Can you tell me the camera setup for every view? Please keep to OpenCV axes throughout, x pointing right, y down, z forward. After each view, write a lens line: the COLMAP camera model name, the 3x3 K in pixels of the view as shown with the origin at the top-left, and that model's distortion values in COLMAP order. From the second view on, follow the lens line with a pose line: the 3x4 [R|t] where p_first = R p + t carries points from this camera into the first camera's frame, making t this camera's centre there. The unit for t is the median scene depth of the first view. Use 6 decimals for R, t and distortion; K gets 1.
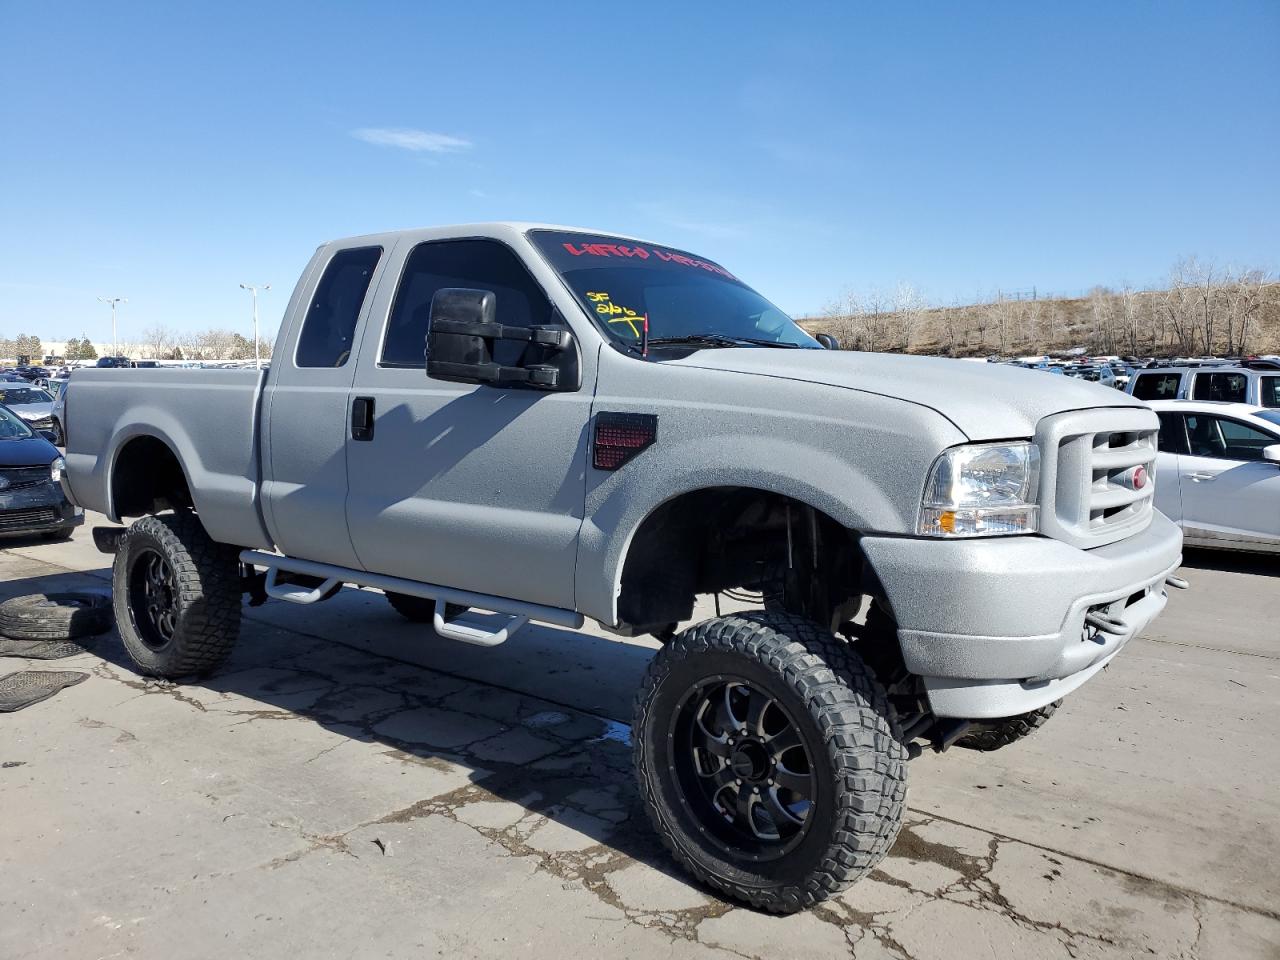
lens RADIAL K [[1032.1, 0, 640.0], [0, 1032.1, 480.0], [0, 0, 1]] dist [-0.008995, -0.006485]
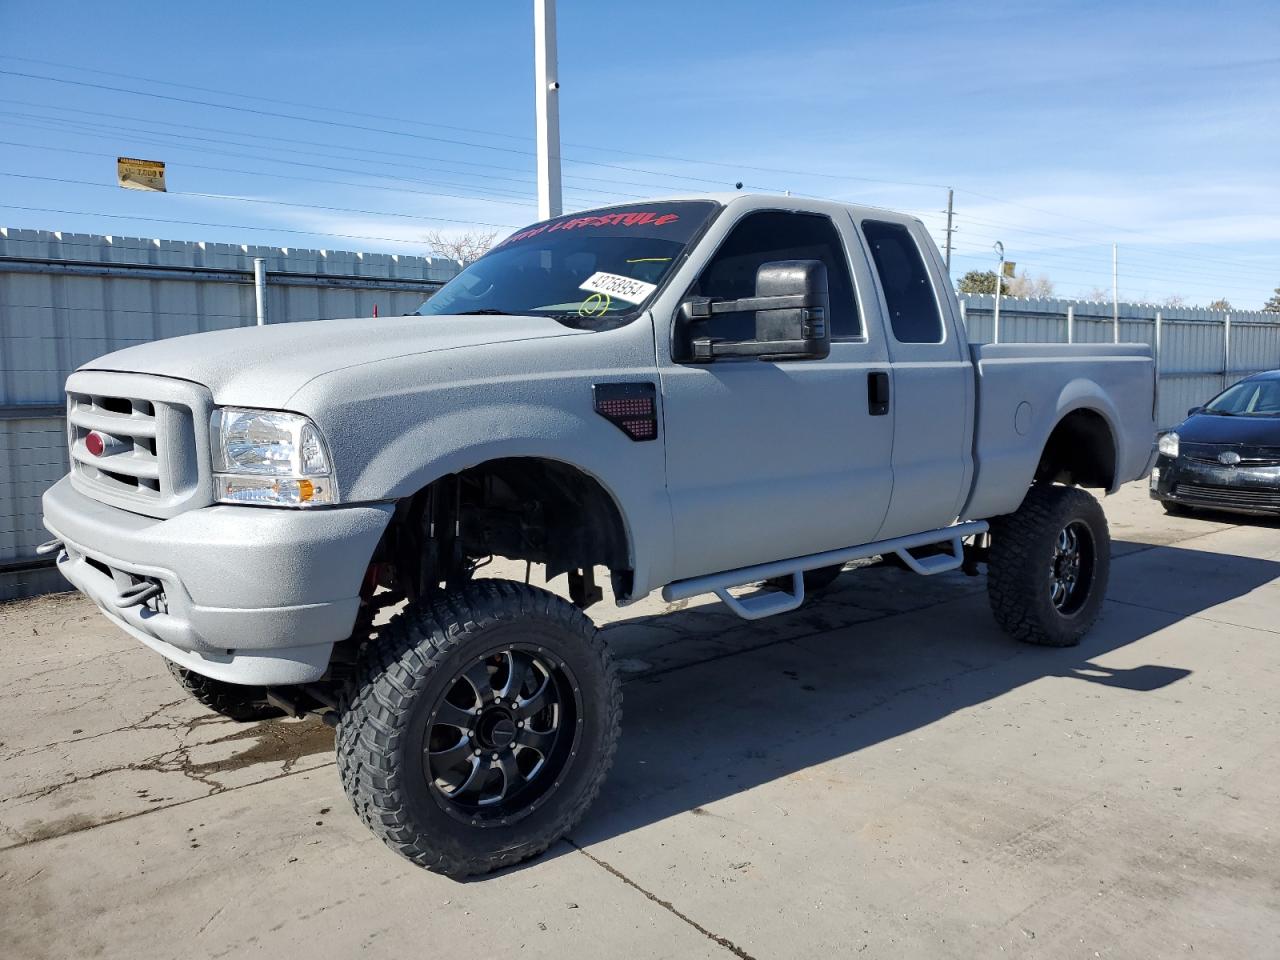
lens RADIAL K [[1010.8, 0, 640.0], [0, 1010.8, 480.0], [0, 0, 1]] dist [0.004822, 0.003764]
pose [[-0.197751, 0.114284, -0.973567, 1.242999], [-0.089387, 0.986940, 0.134010, -0.144164], [0.976168, 0.113525, -0.184953, 1.579278]]
